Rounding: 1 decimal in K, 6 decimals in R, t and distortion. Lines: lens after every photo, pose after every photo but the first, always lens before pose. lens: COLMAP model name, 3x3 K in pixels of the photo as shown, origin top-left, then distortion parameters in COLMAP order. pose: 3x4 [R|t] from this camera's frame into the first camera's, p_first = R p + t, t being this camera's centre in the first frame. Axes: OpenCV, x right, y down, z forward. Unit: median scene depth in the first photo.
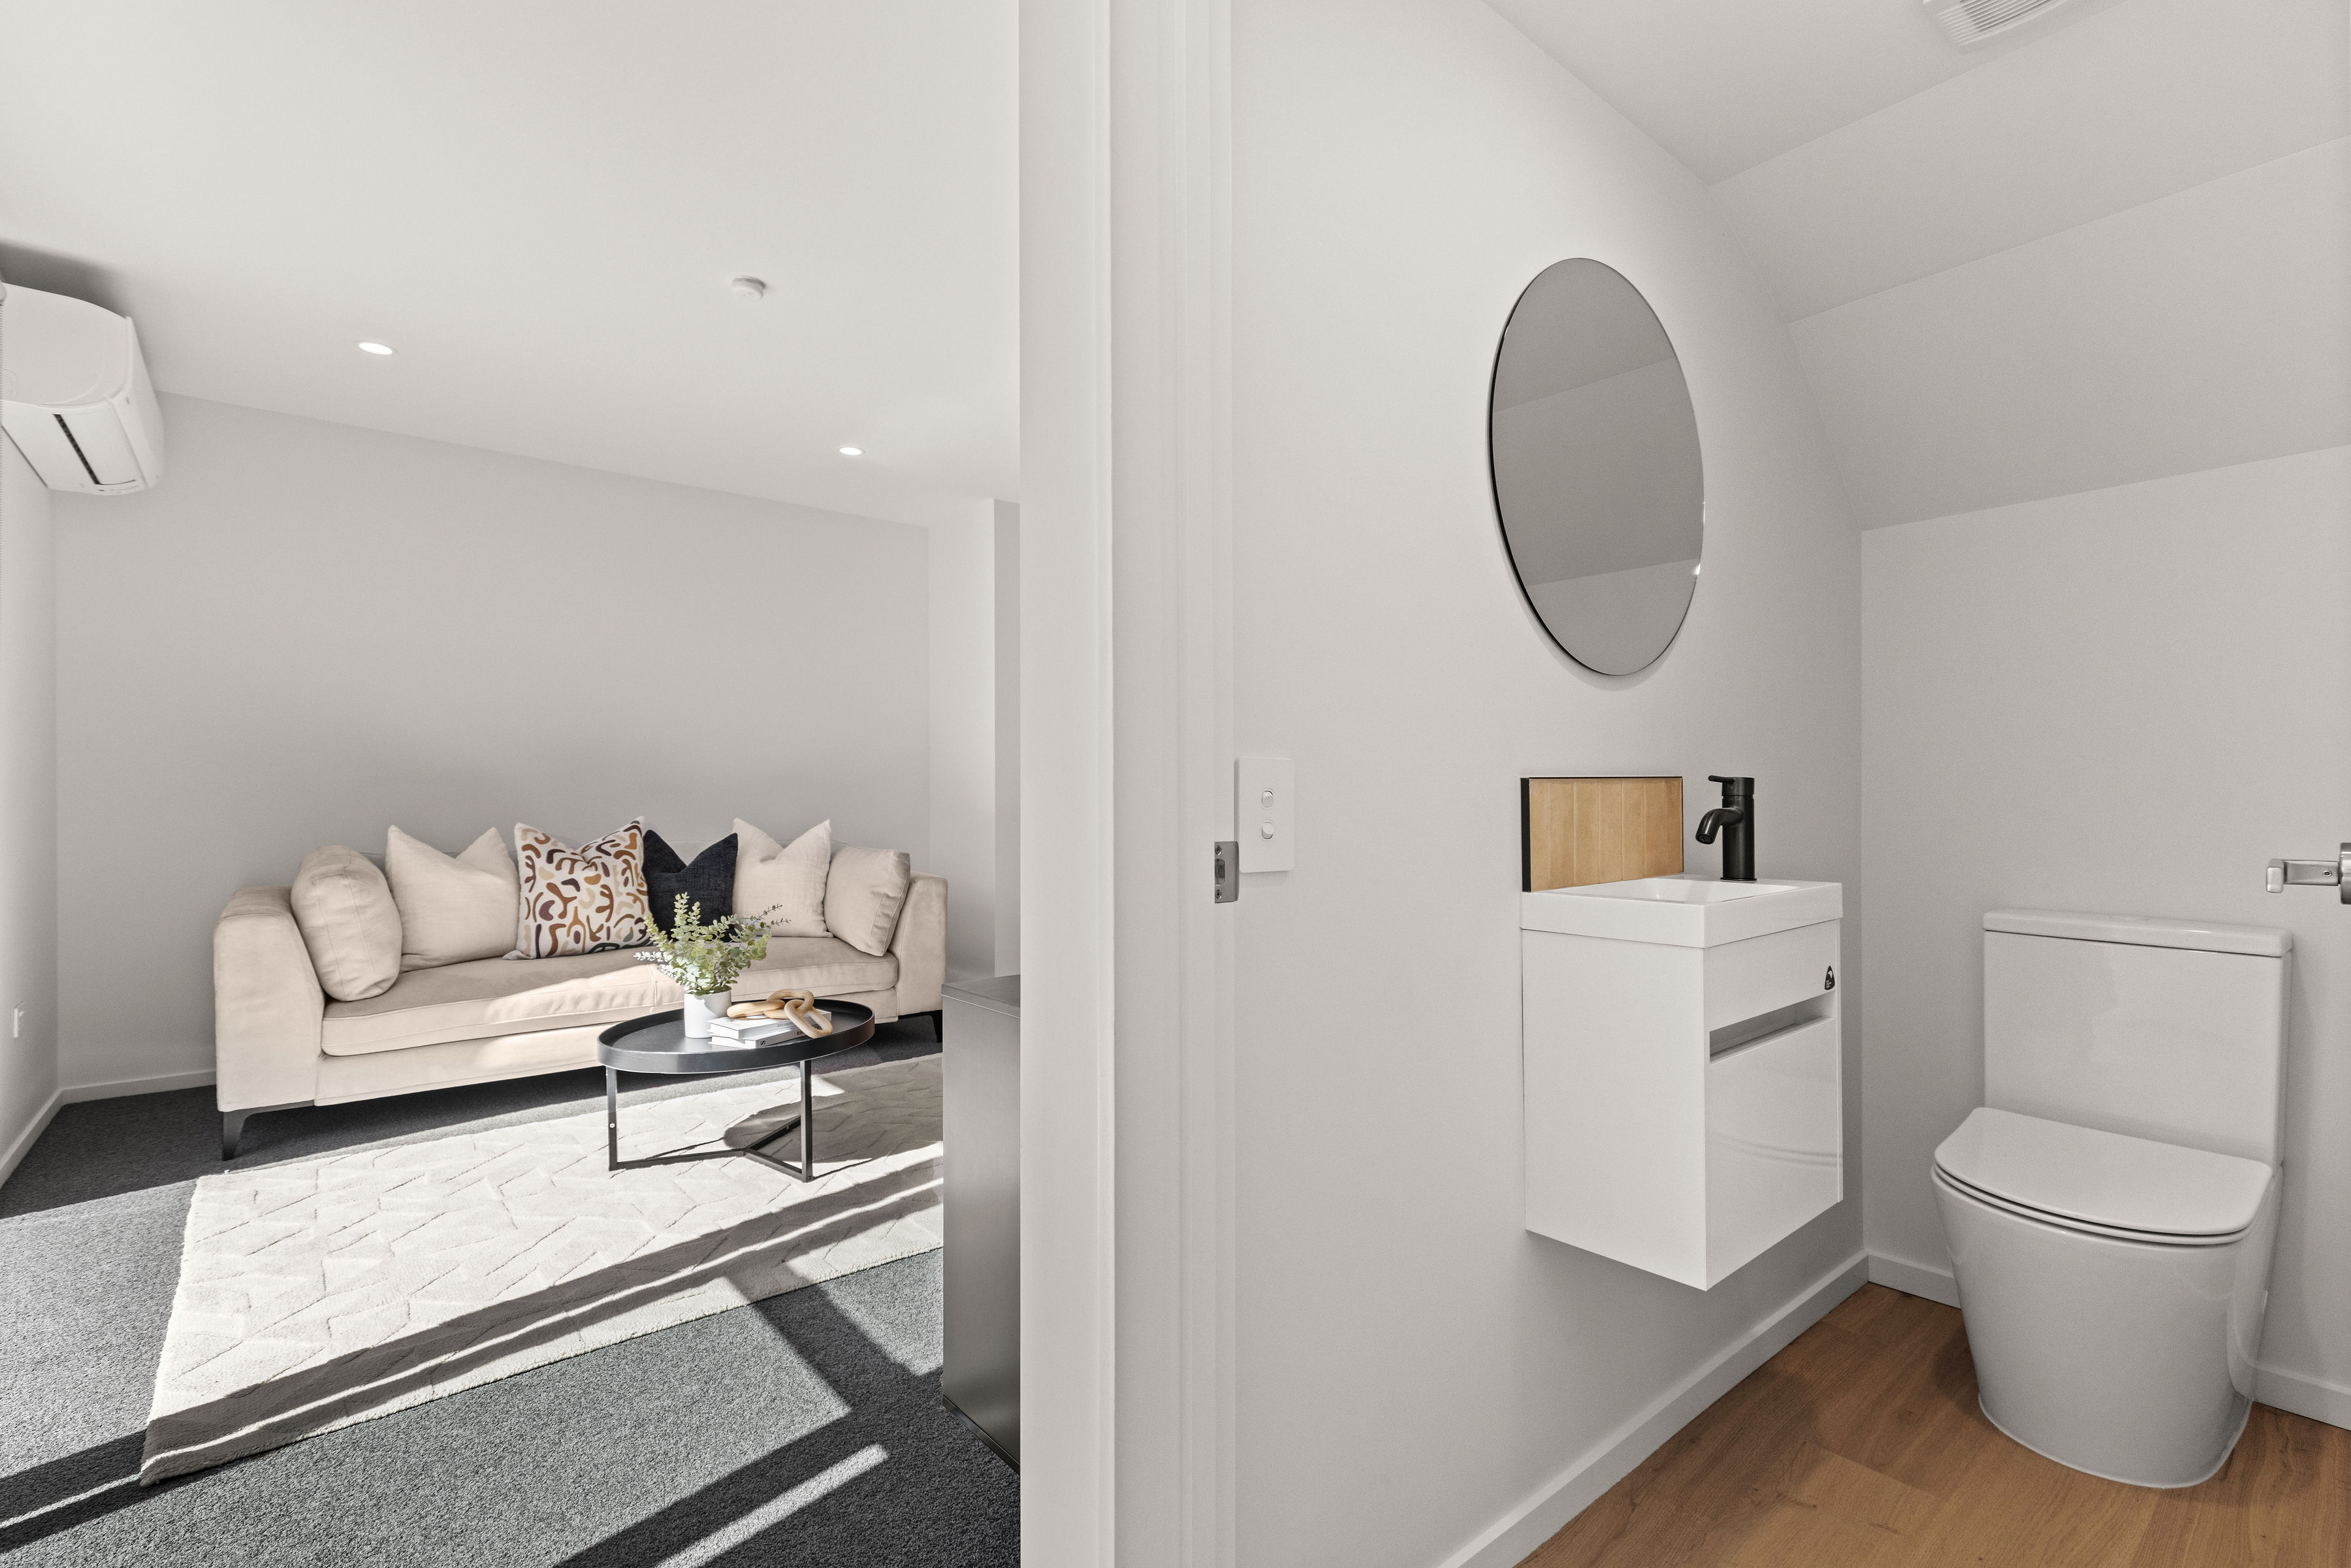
lens RADIAL K [[1070.5, 0, 1150.8], [0, 1070.5, 805.4], [0, 0, 1]] dist [0.004552, 0.000236]
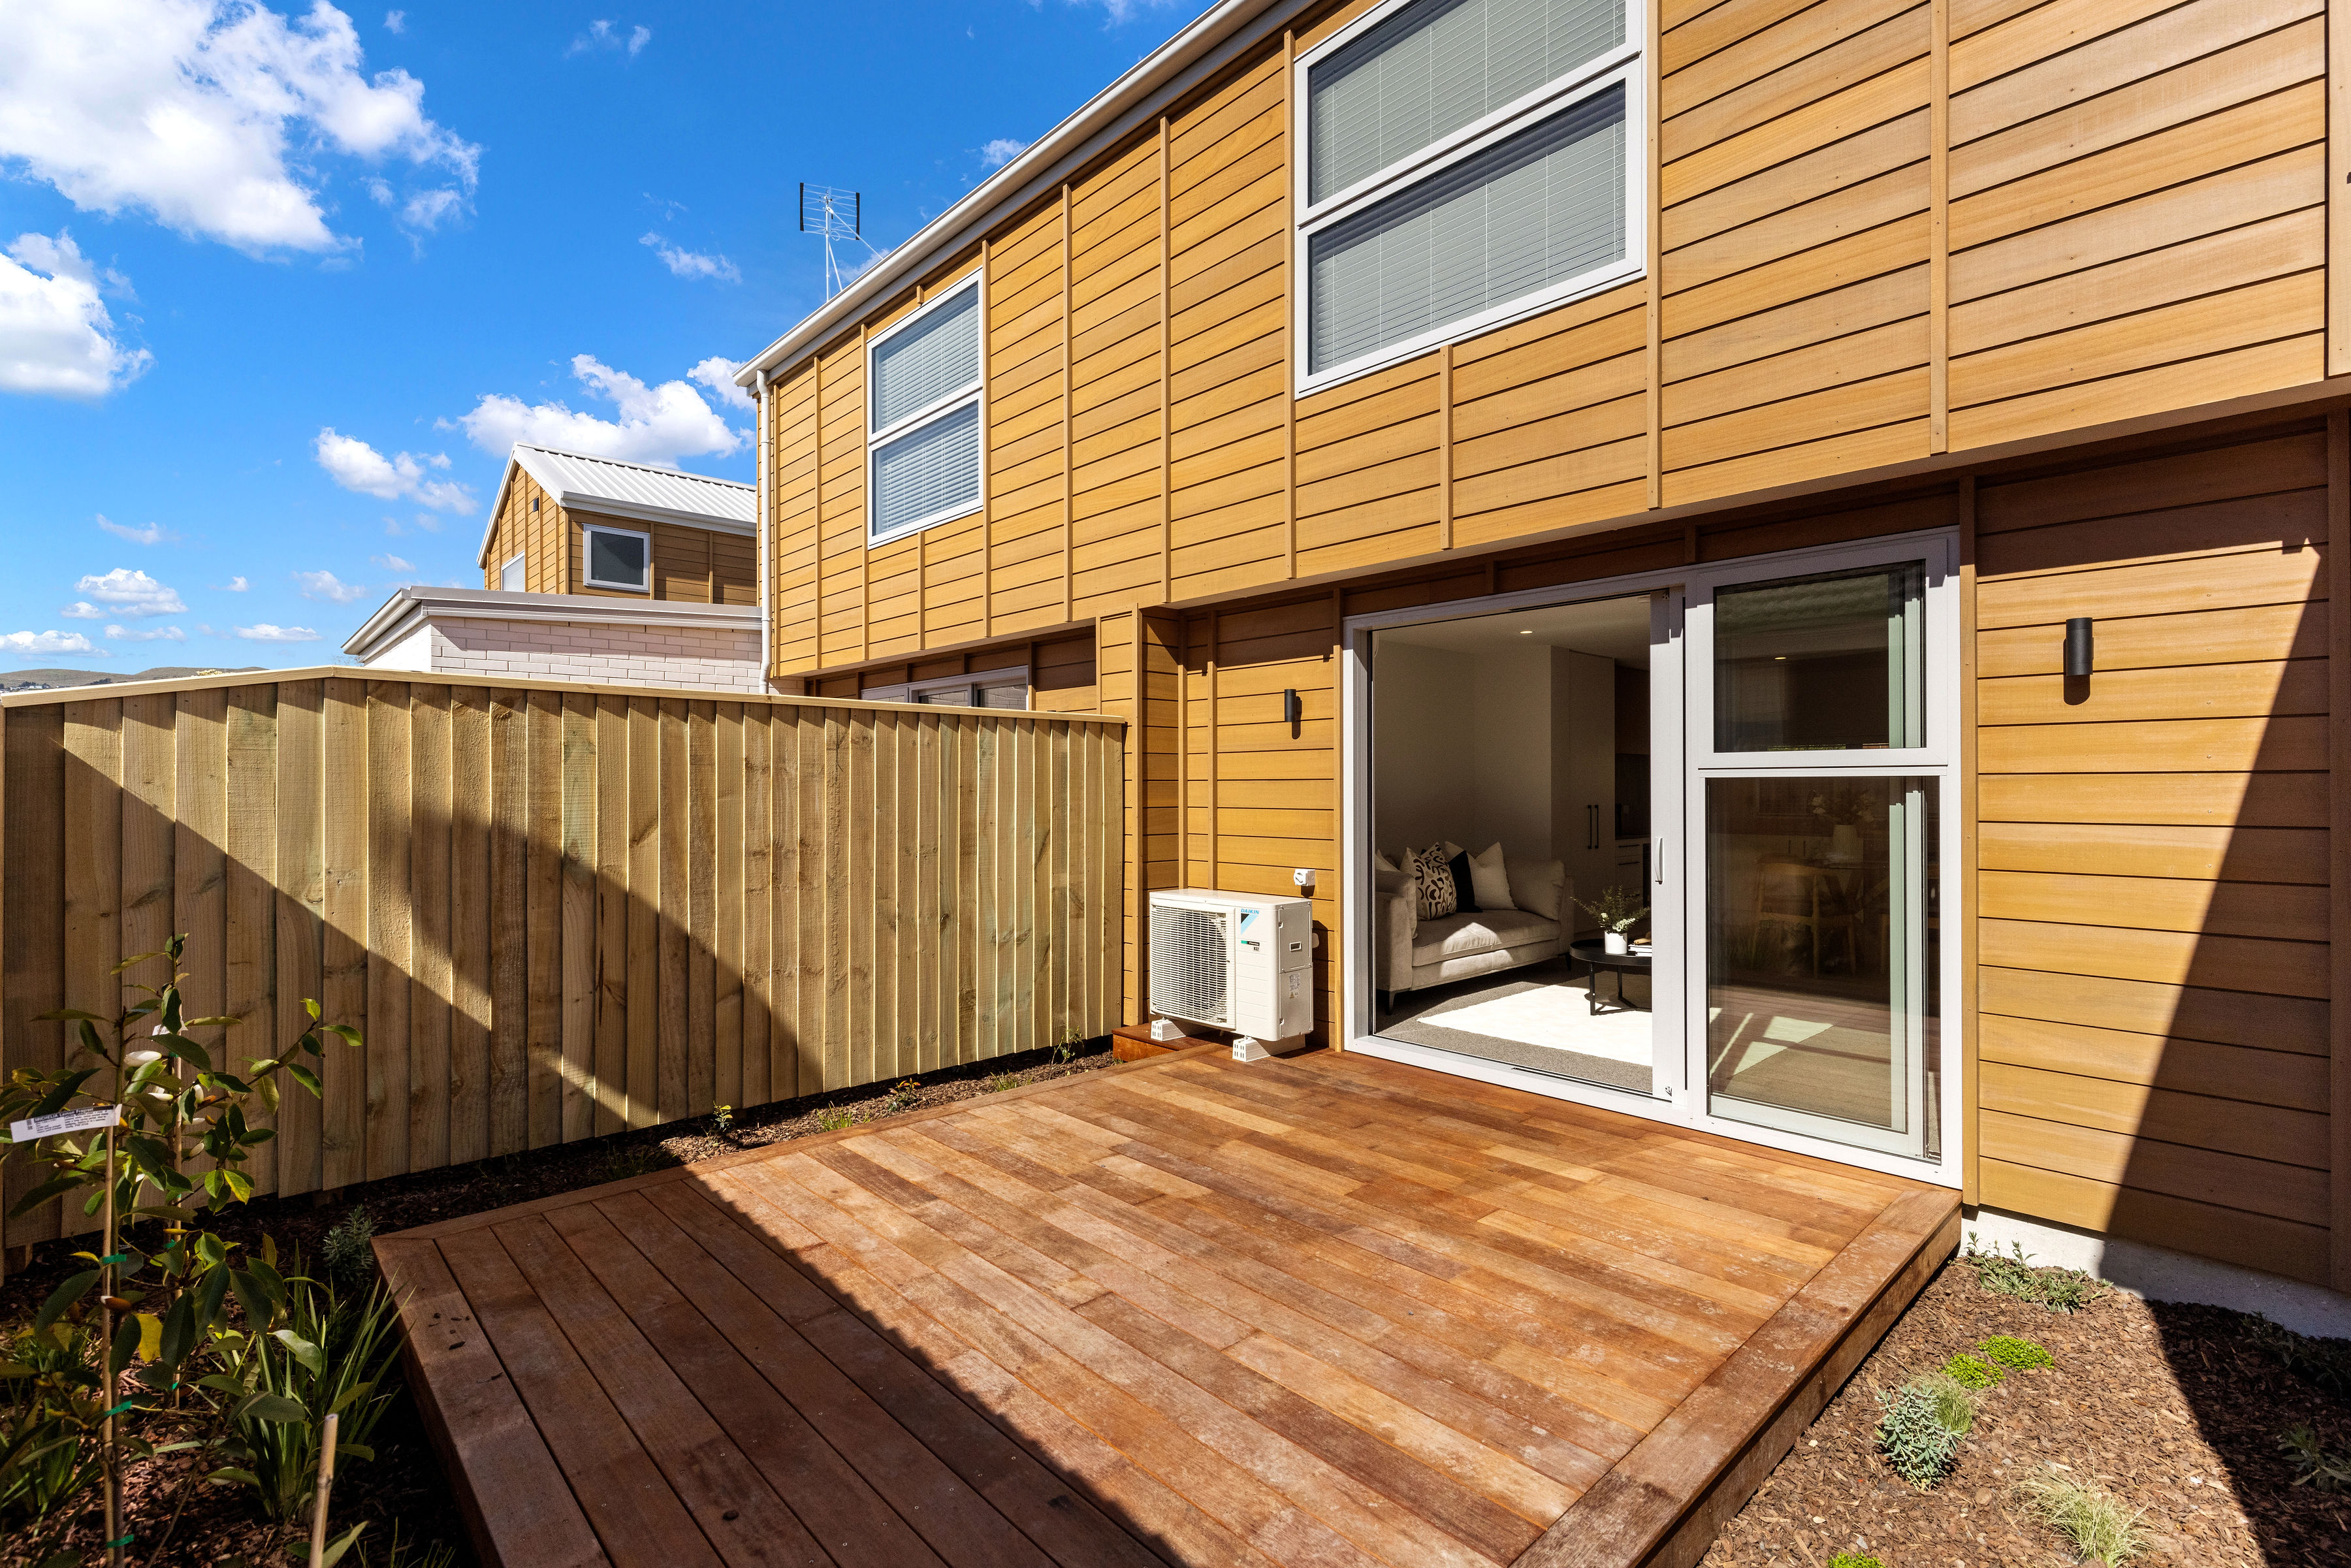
lens RADIAL K [[1070.5, 0, 1170.1], [0, 1070.5, 779.4], [0, 0, 1]] dist [0.004552, 0.000236]
pose [[0.997984, -0.006073, 0.063180, -1.140717], [0.006693, 0.999931, -0.009620, -0.090369], [-0.063117, 0.010023, 0.997956, -0.865481]]
